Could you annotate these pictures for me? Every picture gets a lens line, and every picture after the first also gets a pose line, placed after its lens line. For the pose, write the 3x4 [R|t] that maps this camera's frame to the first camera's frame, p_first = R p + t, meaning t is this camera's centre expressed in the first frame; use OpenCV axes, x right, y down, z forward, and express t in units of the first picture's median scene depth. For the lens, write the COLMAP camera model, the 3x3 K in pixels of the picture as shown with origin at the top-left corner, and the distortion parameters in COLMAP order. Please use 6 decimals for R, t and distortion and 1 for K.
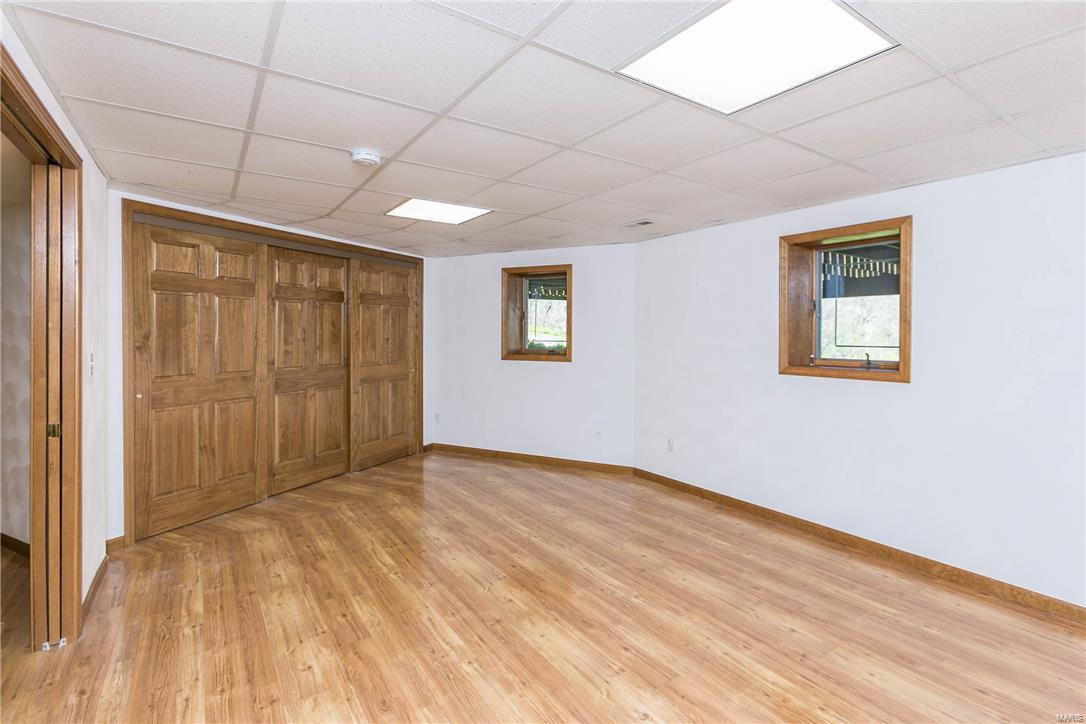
lens RADIAL K [[506.5, 0, 544.5], [0, 506.5, 351.9], [0, 0, 1]] dist [-0.000779, 0.000654]
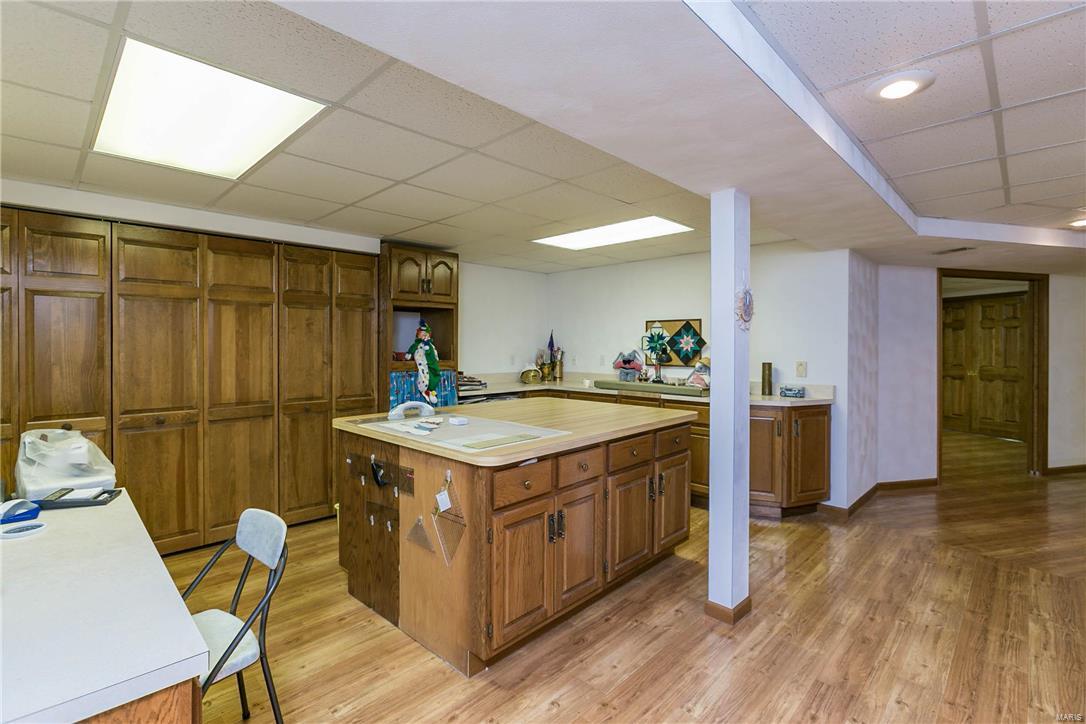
lens RADIAL K [[506.5, 0, 545.0], [0, 506.5, 354.3], [0, 0, 1]] dist [-0.000779, 0.000654]
pose [[-0.204974, -0.015792, 0.978640, -1.200233], [0.027813, 0.999372, 0.021952, -0.056632], [-0.978372, 0.031718, -0.204406, 1.758200]]
